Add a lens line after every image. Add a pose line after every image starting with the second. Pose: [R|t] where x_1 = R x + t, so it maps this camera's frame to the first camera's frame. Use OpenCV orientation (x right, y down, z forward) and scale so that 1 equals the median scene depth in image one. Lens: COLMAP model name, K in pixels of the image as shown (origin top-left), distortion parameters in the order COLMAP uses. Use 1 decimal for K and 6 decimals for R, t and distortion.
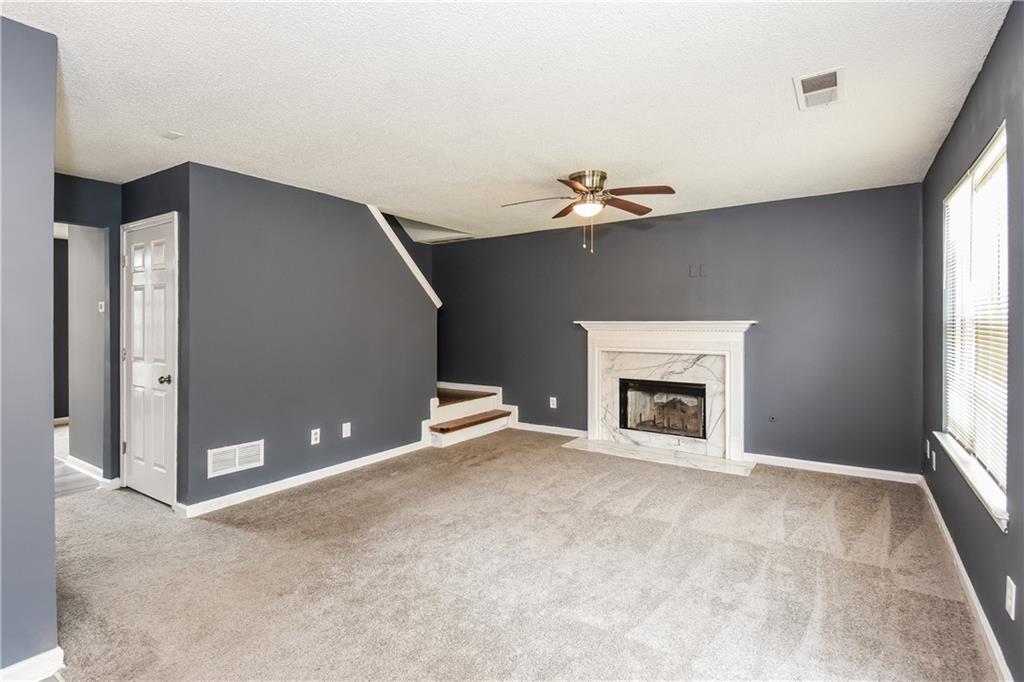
lens RADIAL K [[508.2, 0, 515.9], [0, 508.2, 326.8], [0, 0, 1]] dist [0.000369, -0.000754]
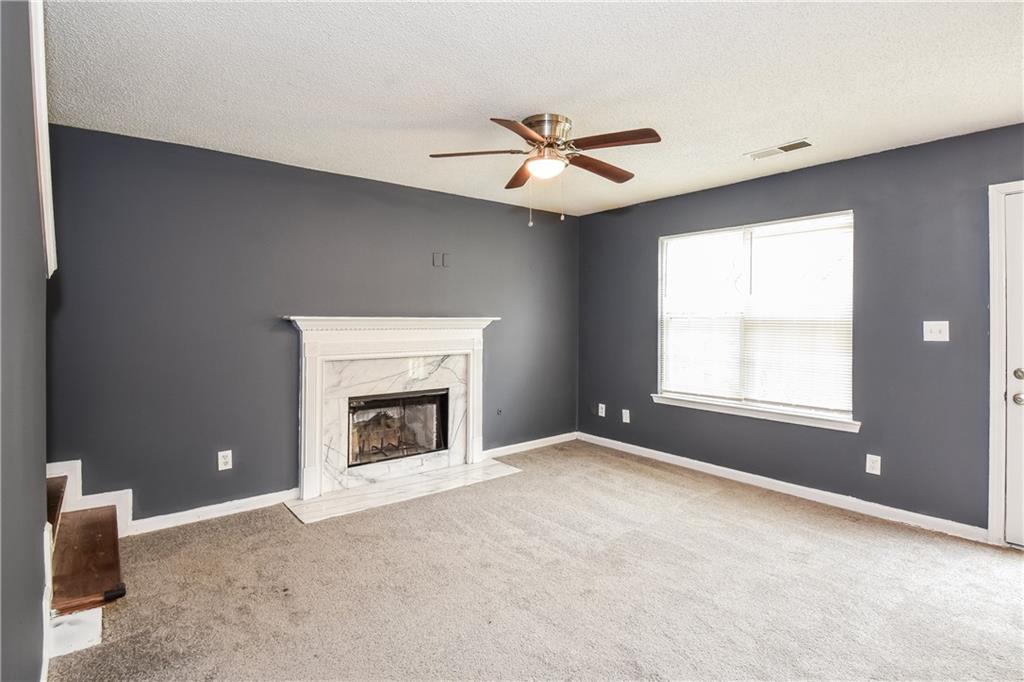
lens RADIAL K [[508.2, 0, 515.9], [0, 508.2, 326.8], [0, 0, 1]] dist [0.000369, -0.000754]
pose [[0.283572, -0.013338, 0.958858, -0.450445], [0.006072, 0.999908, 0.012113, -0.004691], [-0.958932, 0.002388, 0.283627, 0.635018]]
